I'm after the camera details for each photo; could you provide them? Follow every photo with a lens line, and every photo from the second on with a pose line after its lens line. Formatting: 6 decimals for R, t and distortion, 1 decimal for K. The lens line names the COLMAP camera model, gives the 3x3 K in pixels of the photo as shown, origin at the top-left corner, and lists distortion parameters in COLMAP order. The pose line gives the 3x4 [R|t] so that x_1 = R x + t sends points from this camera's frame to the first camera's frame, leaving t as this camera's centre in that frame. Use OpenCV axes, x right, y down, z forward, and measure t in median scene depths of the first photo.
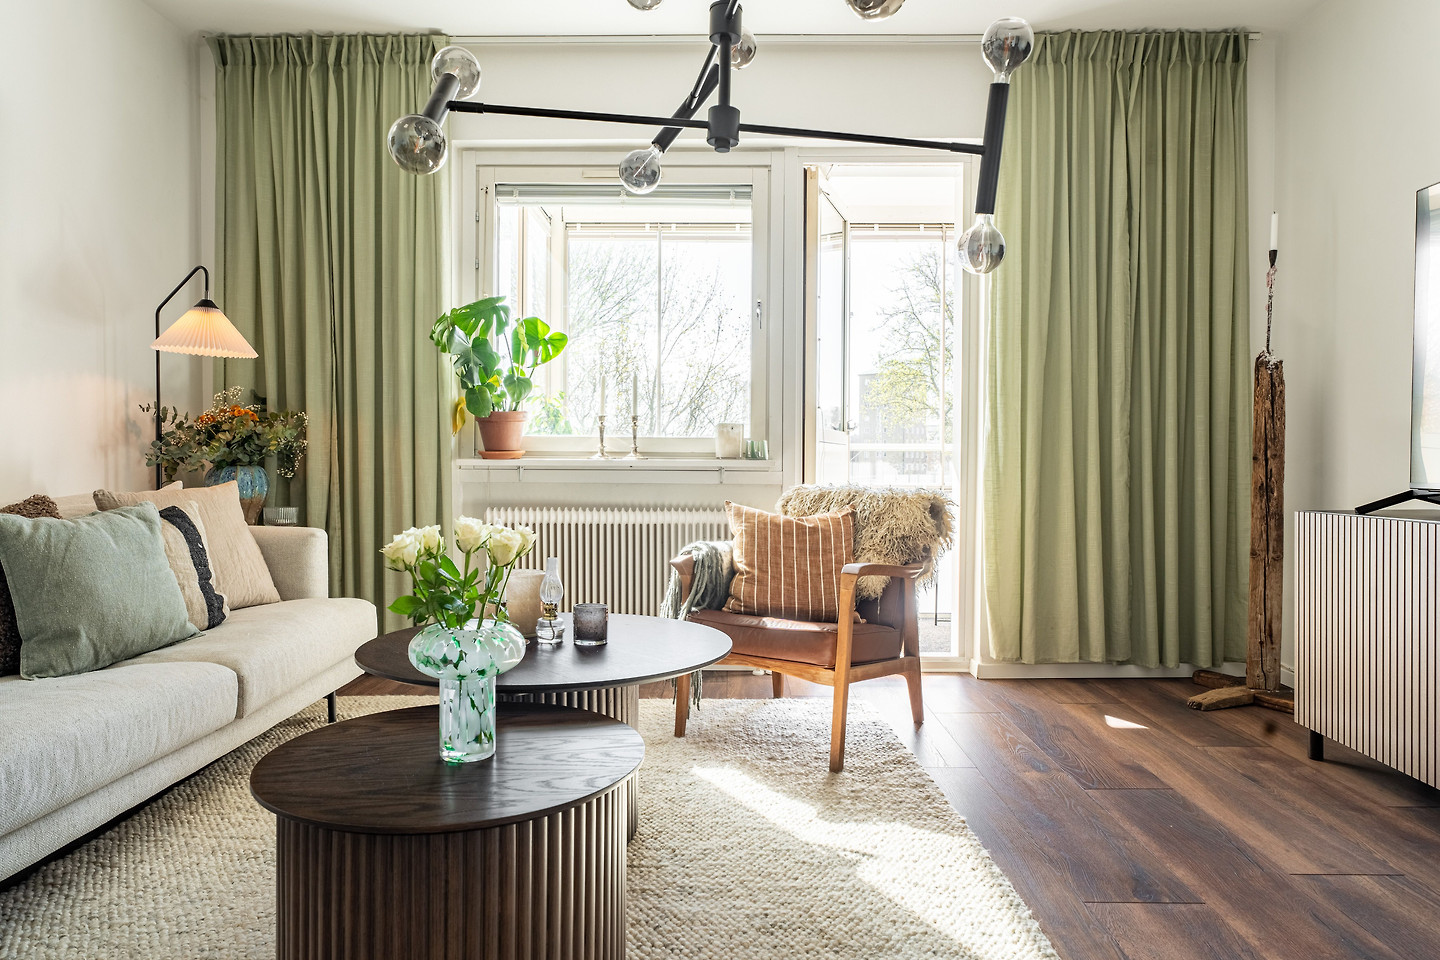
lens RADIAL K [[895.0, 0, 718.7], [0, 895.0, 484.9], [0, 0, 1]] dist [-0.006646, 0.007795]
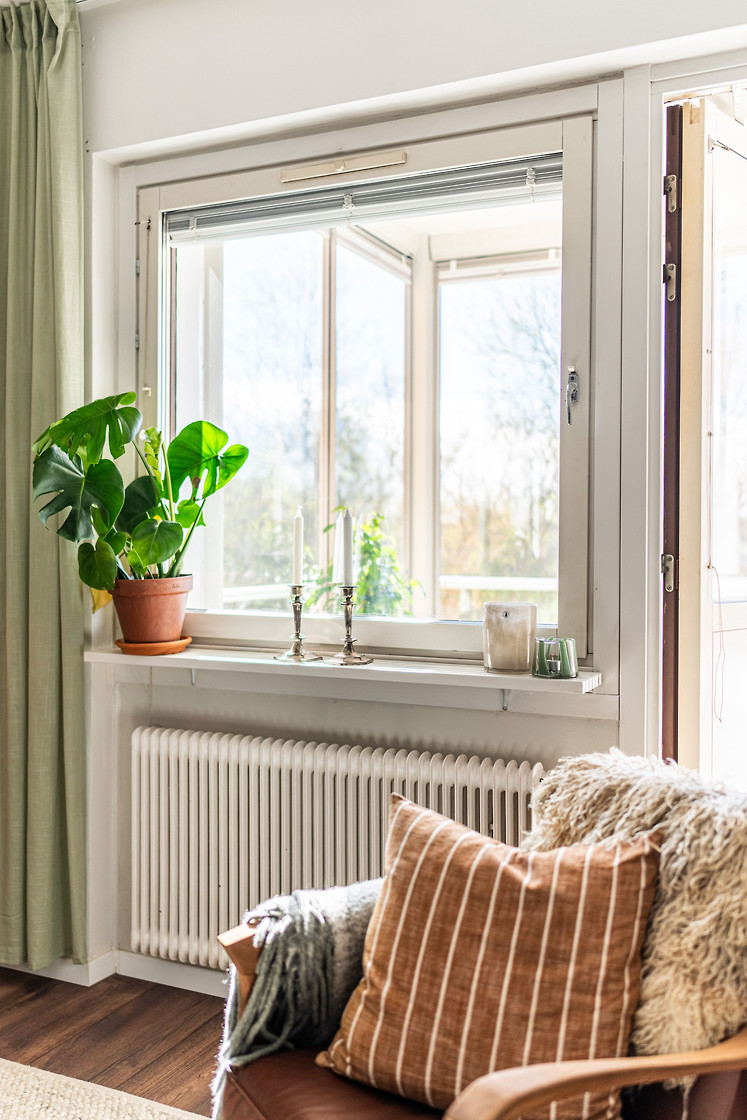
lens RADIAL K [[1058.0, 0, 383.8], [0, 1058.0, 533.7], [0, 0, 1]] dist [0.025296, 0.000000]
pose [[0.910939, -0.004806, -0.412513, 0.236221], [-0.010678, 0.999322, -0.035223, -0.100516], [0.412403, 0.036491, 0.910271, 0.459312]]
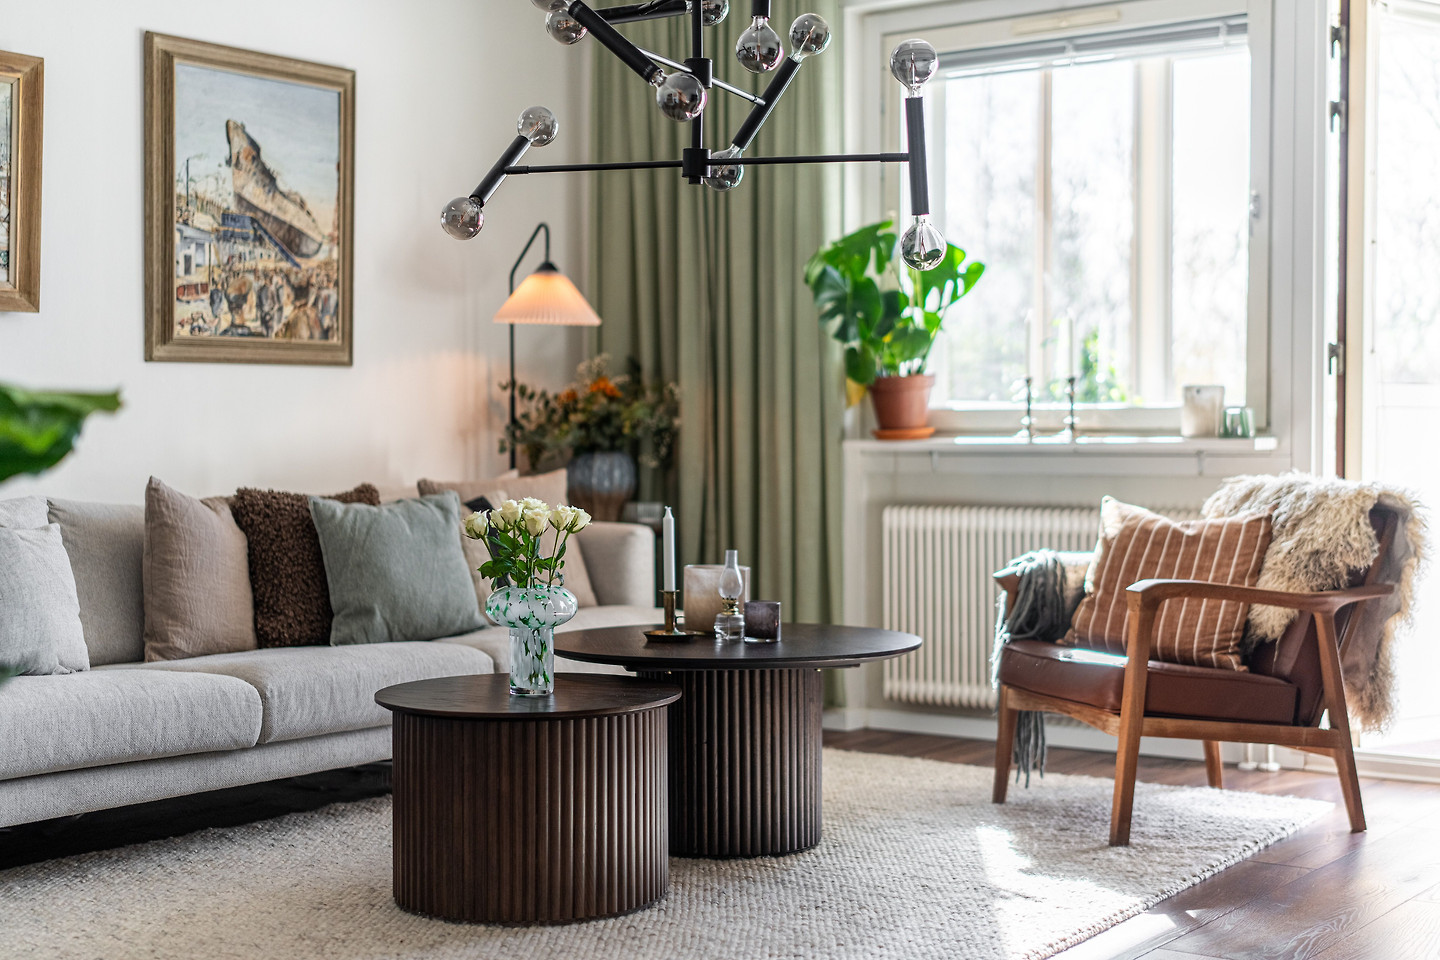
lens RADIAL K [[2052.2, 0, 734.7], [0, 2052.2, 492.3], [0, 0, 1]] dist [-0.007420, 0.000000]
pose [[0.817683, 0.006453, -0.575632, 0.697204], [-0.003759, 0.999976, 0.005870, 0.004527], [0.575656, -0.002636, 0.817688, -0.505839]]
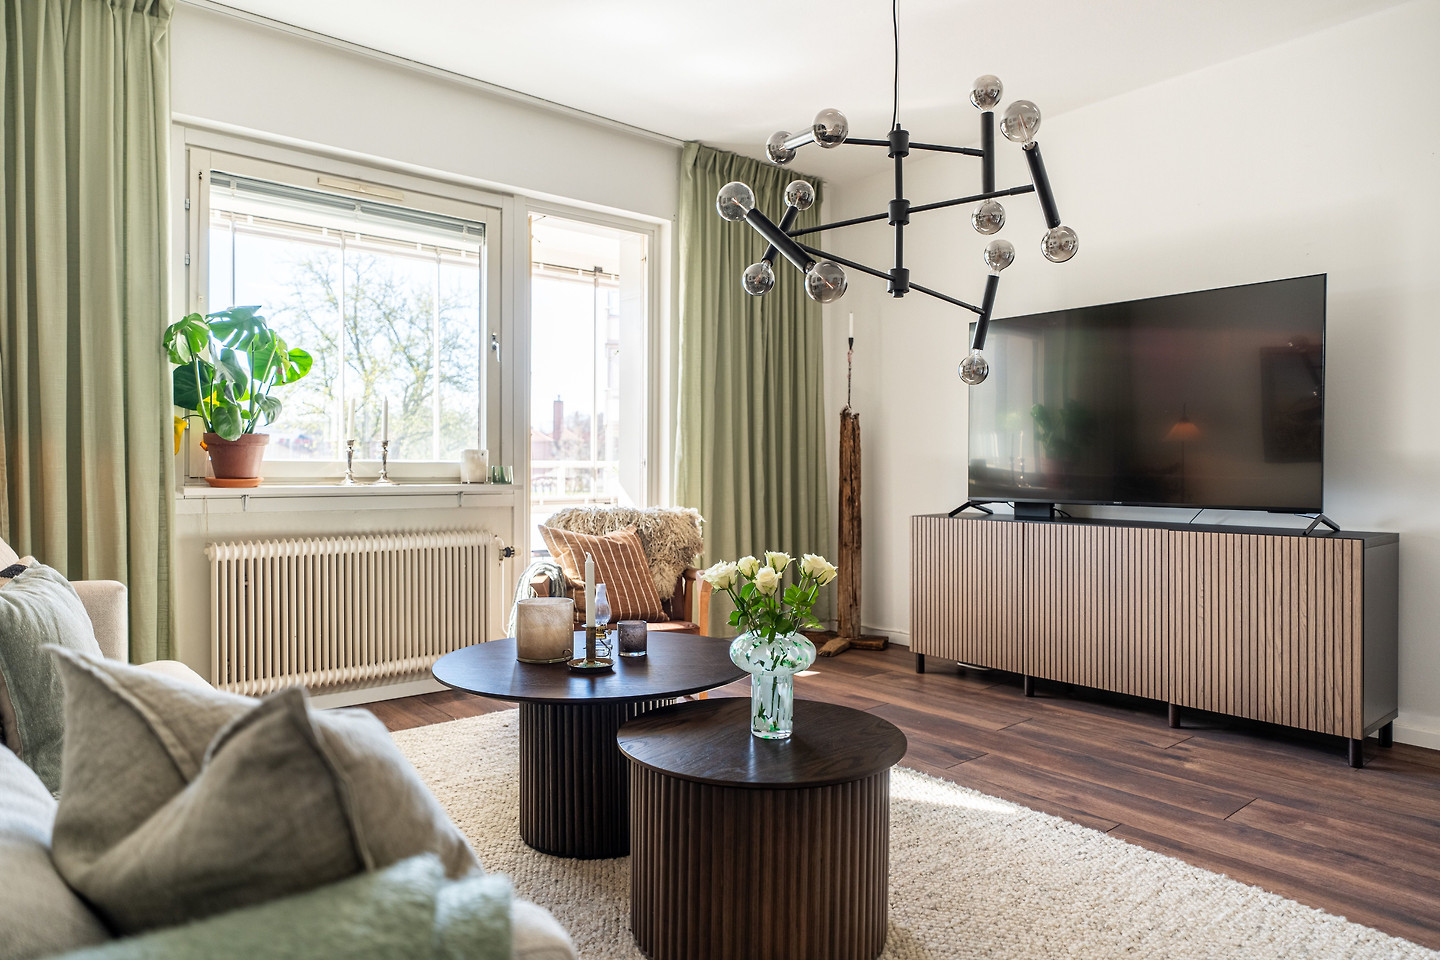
lens RADIAL K [[895.0, 0, 724.5], [0, 895.0, 481.7], [0, 0, 1]] dist [-0.006646, 0.007795]
pose [[0.756767, -0.012399, 0.653567, -0.522926], [0.017172, 0.999852, -0.000915, -0.029118], [-0.653459, 0.011916, 0.756868, 0.023496]]
